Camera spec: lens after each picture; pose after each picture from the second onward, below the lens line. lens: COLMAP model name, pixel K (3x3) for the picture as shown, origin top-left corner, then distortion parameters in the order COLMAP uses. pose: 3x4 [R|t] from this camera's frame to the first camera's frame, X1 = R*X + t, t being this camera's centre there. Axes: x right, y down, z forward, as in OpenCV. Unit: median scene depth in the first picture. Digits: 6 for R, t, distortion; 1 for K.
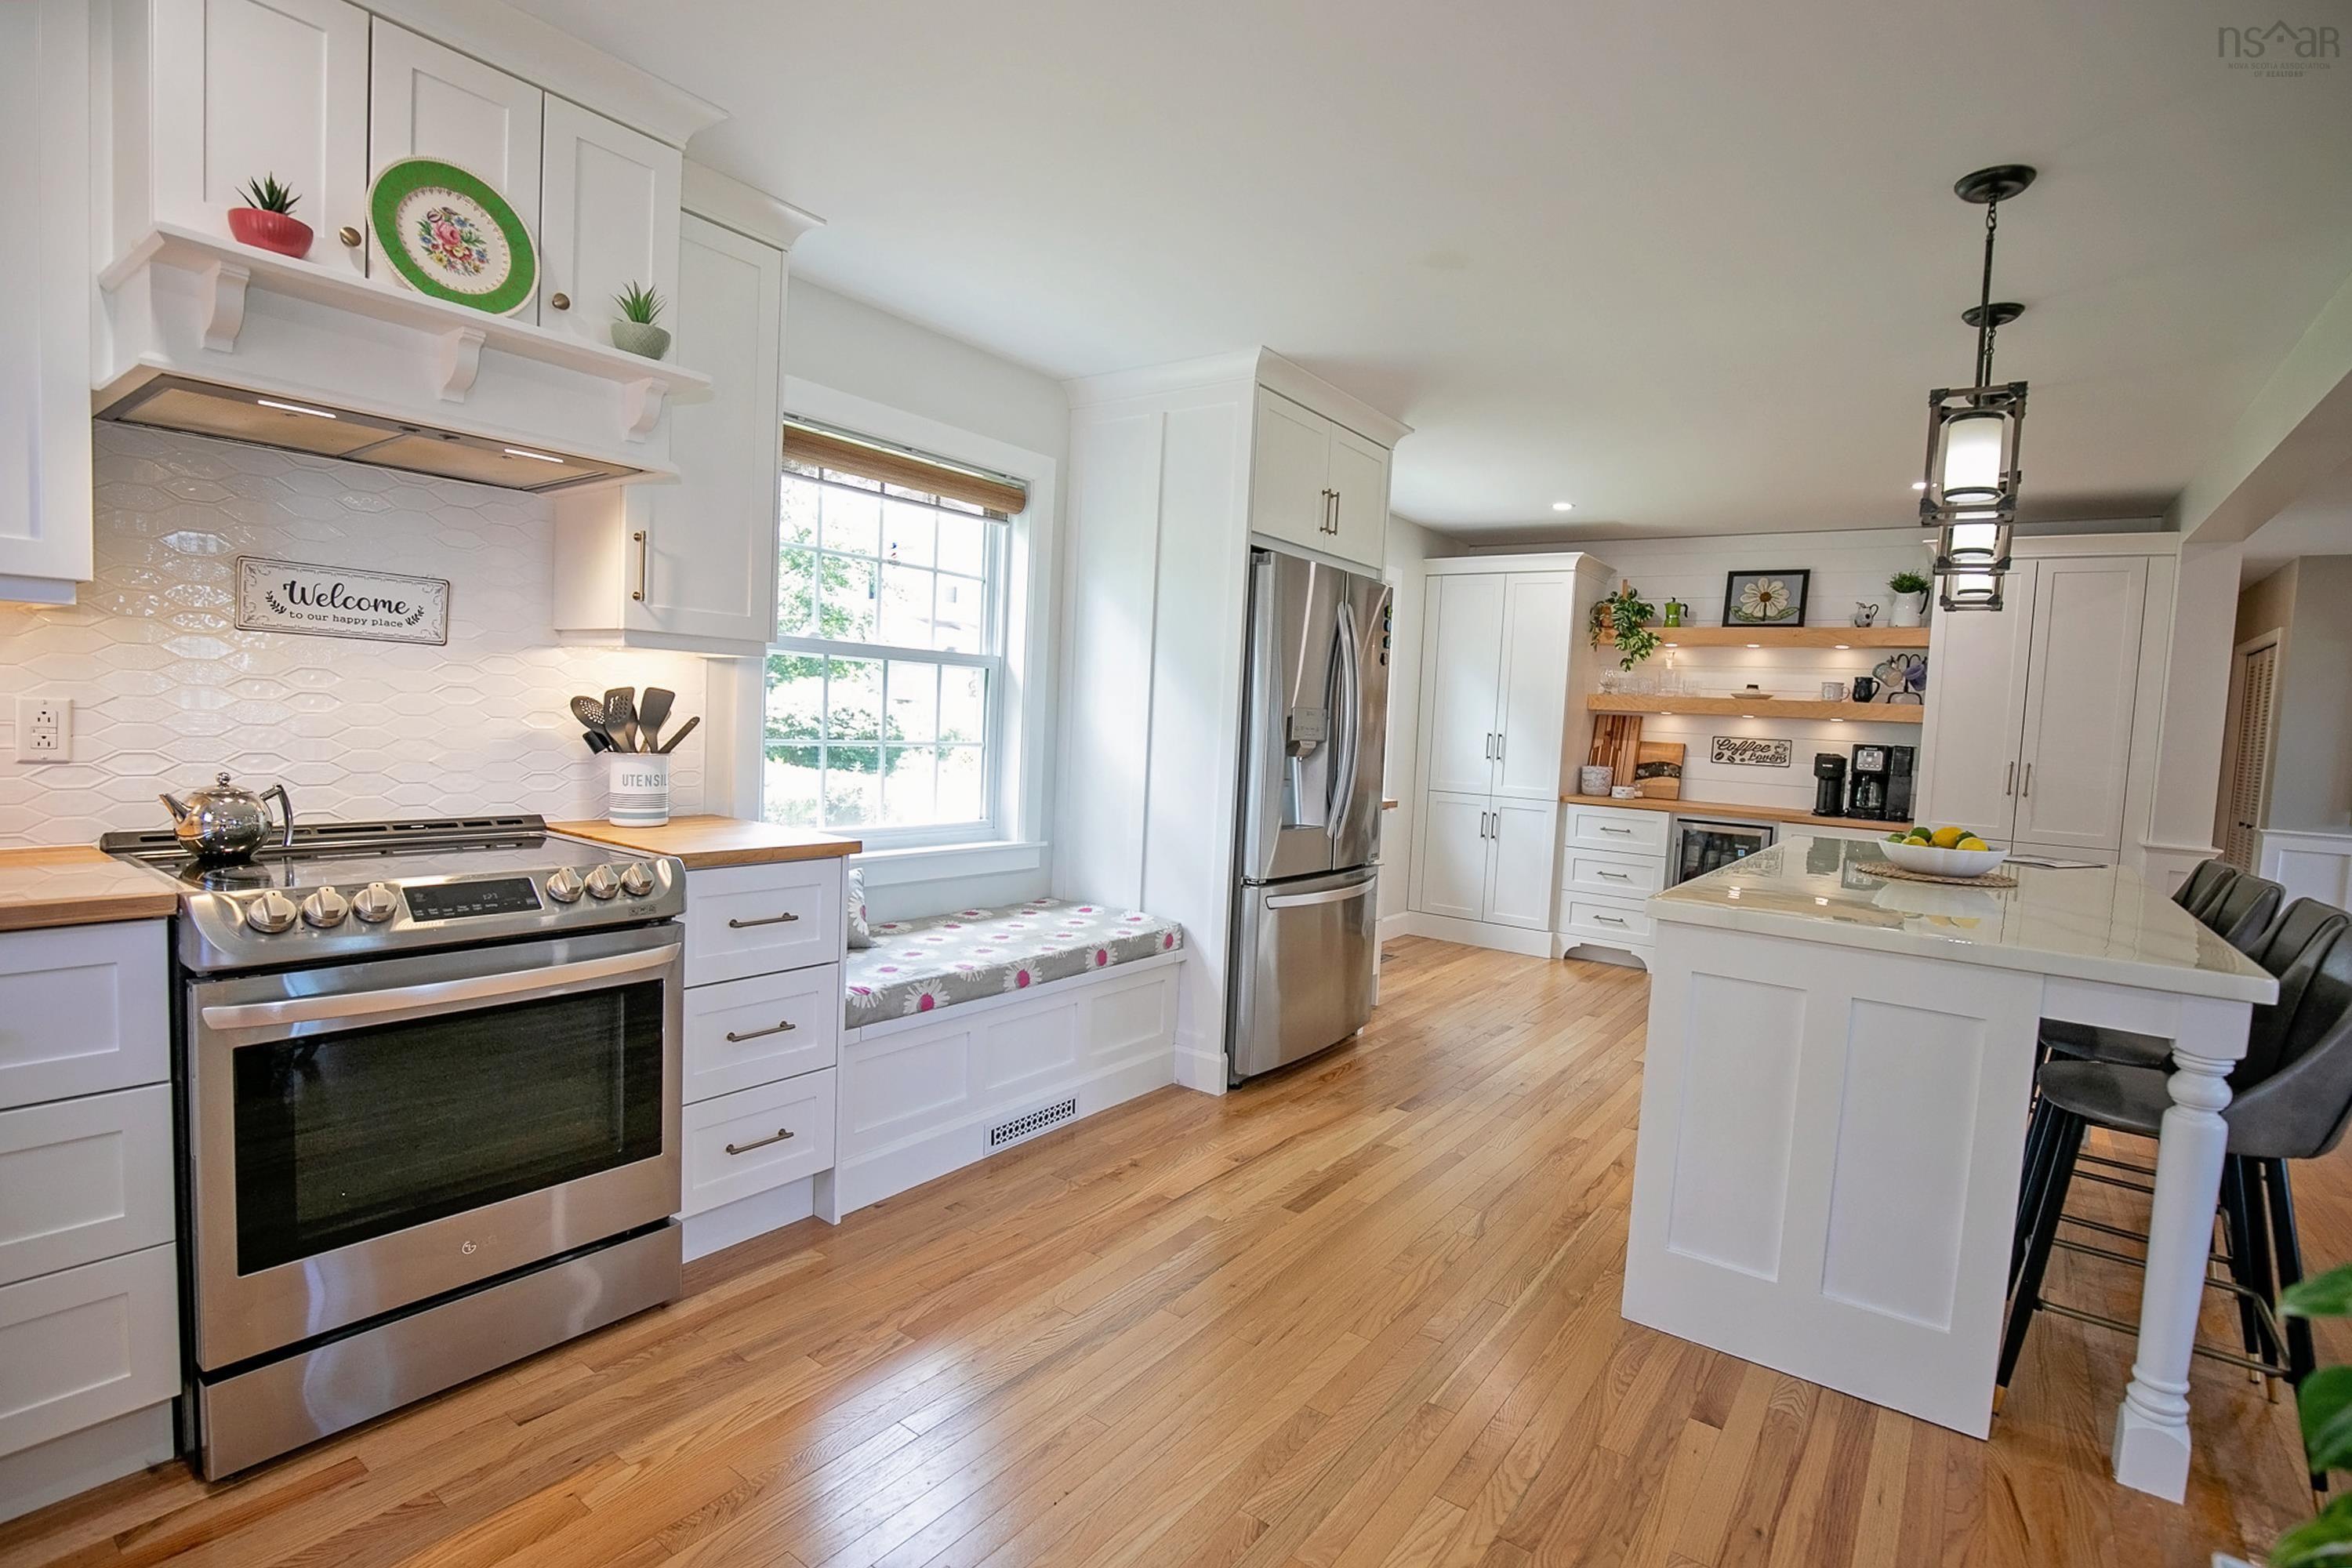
lens RADIAL K [[1078.3, 0, 1176.8], [0, 1078.3, 786.1], [0, 0, 1]] dist [-0.025103, 0.001437]
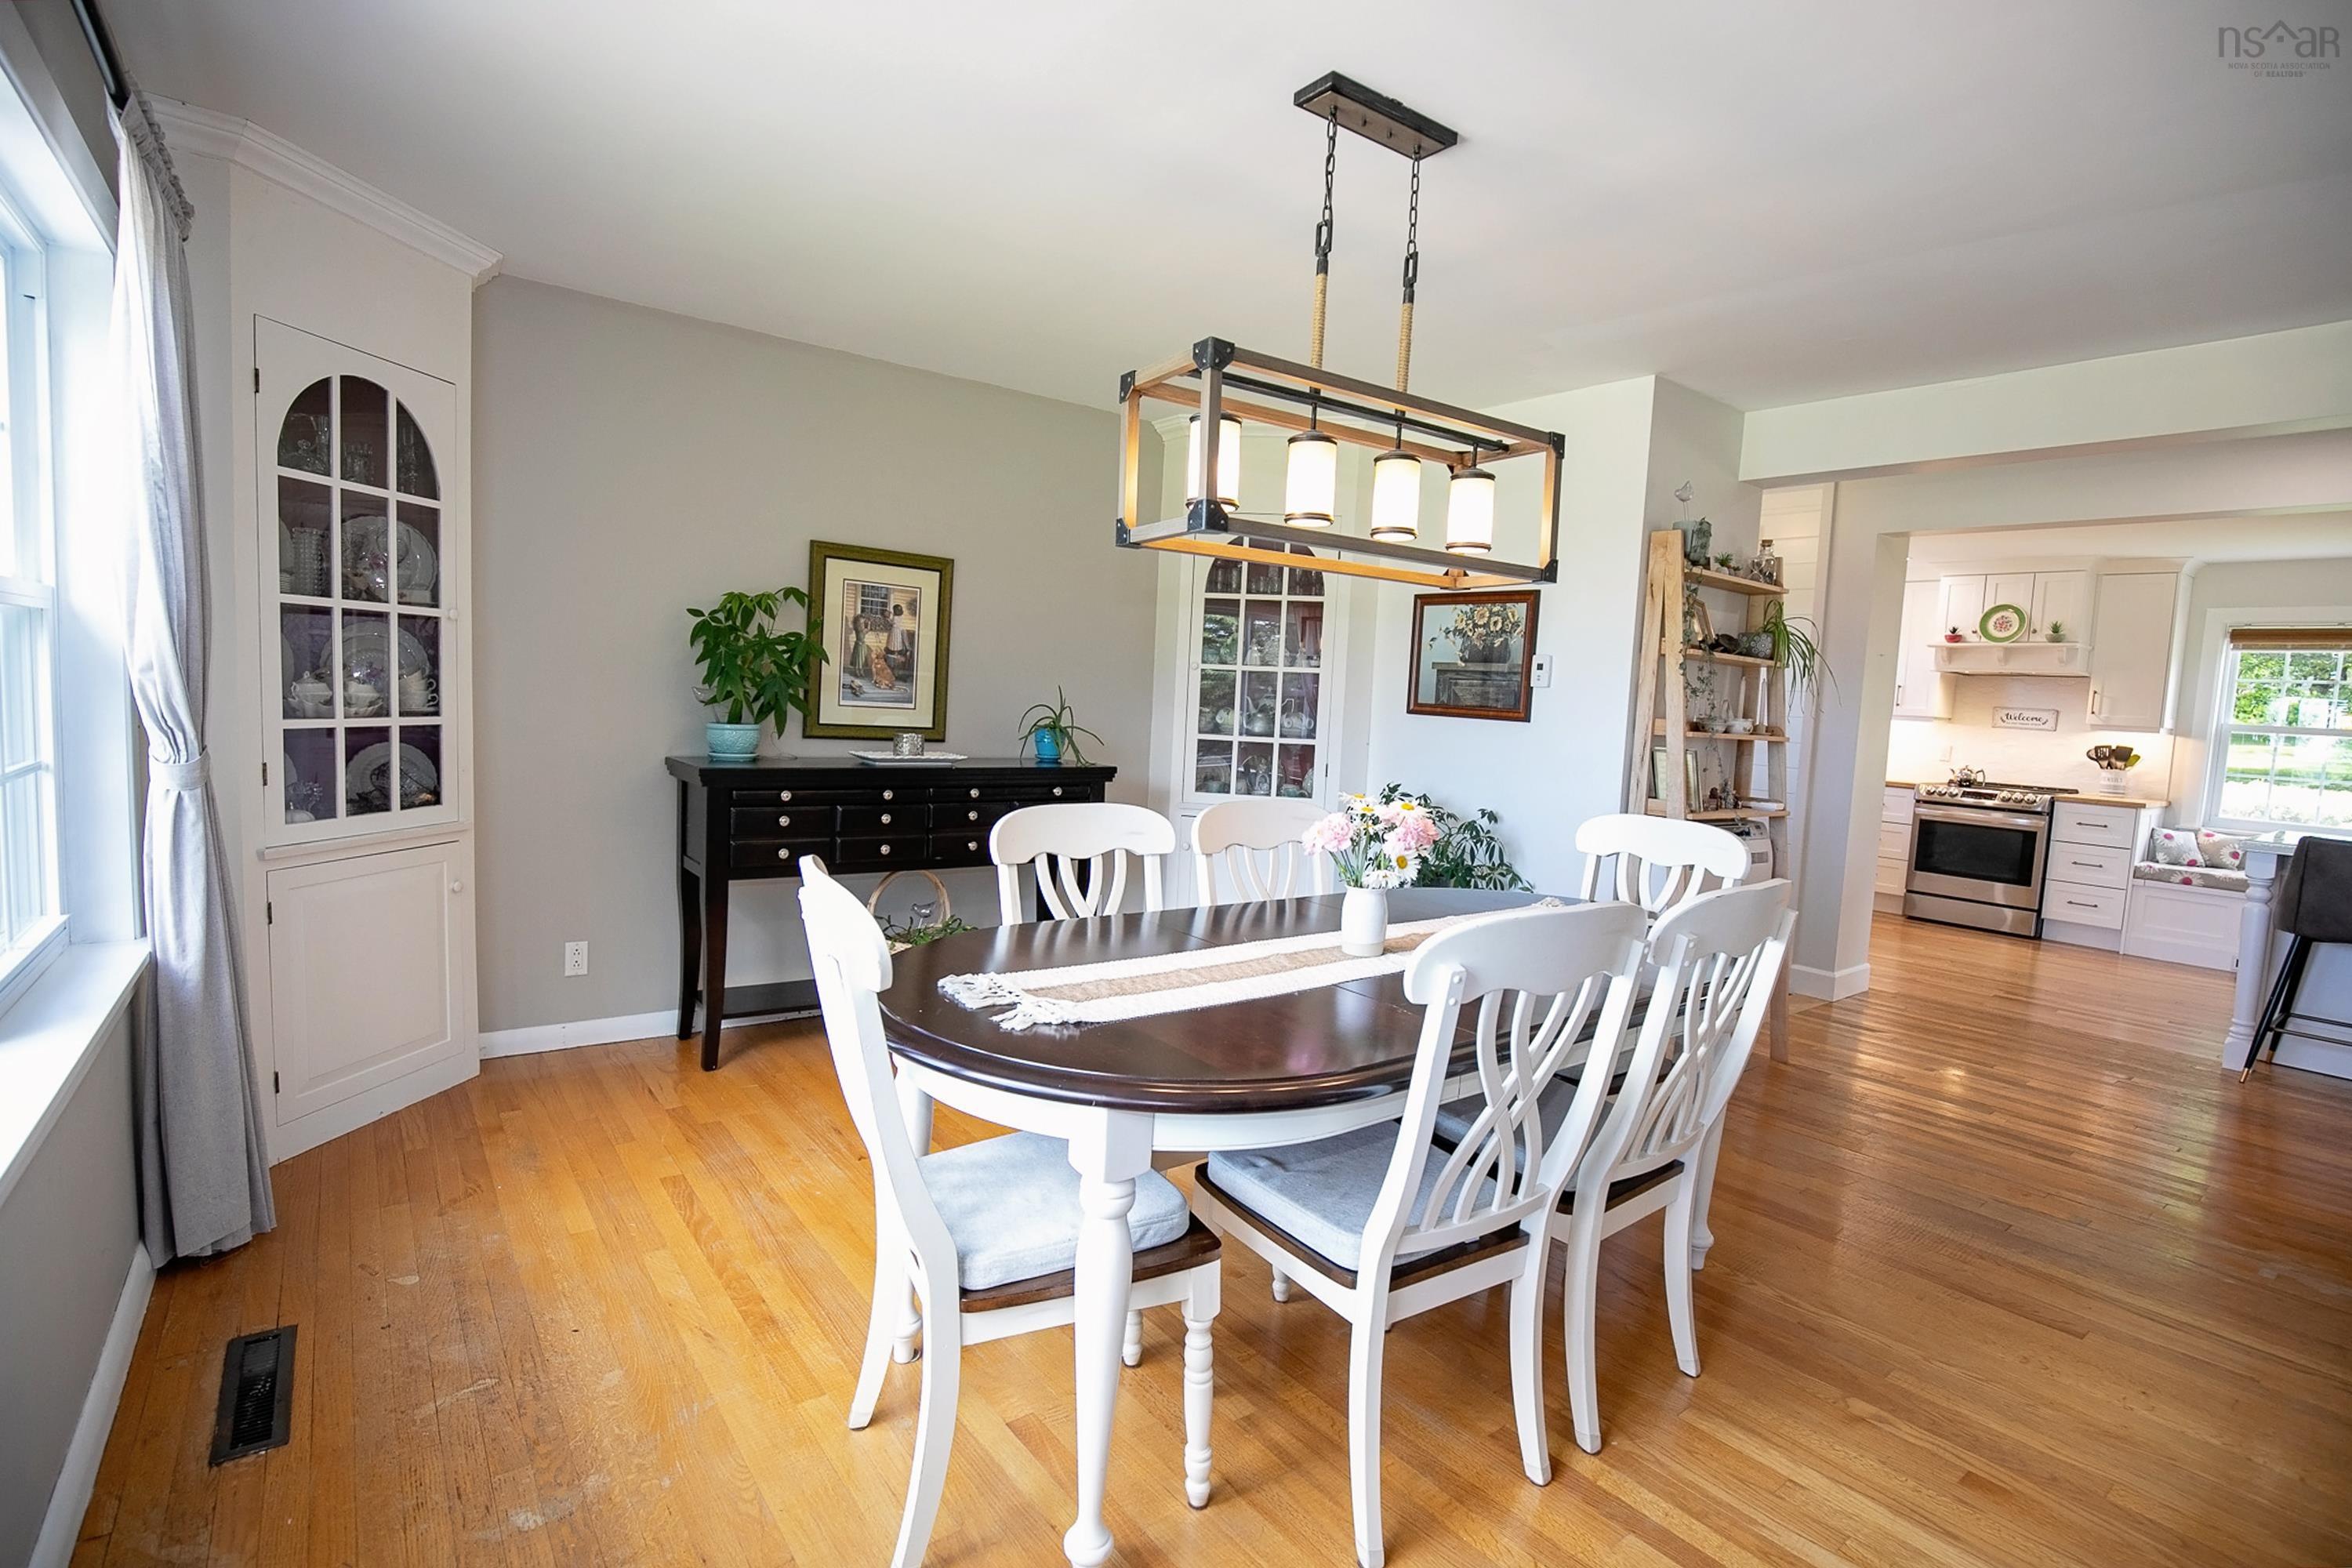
lens RADIAL K [[1078.3, 0, 1187.9], [0, 1078.3, 782.3], [0, 0, 1]] dist [-0.025103, 0.001437]
pose [[-0.277514, 0.022531, -0.960457, 3.441631], [-0.125901, 0.990250, 0.059608, 0.171551], [0.952436, 0.137465, -0.271971, -0.616509]]
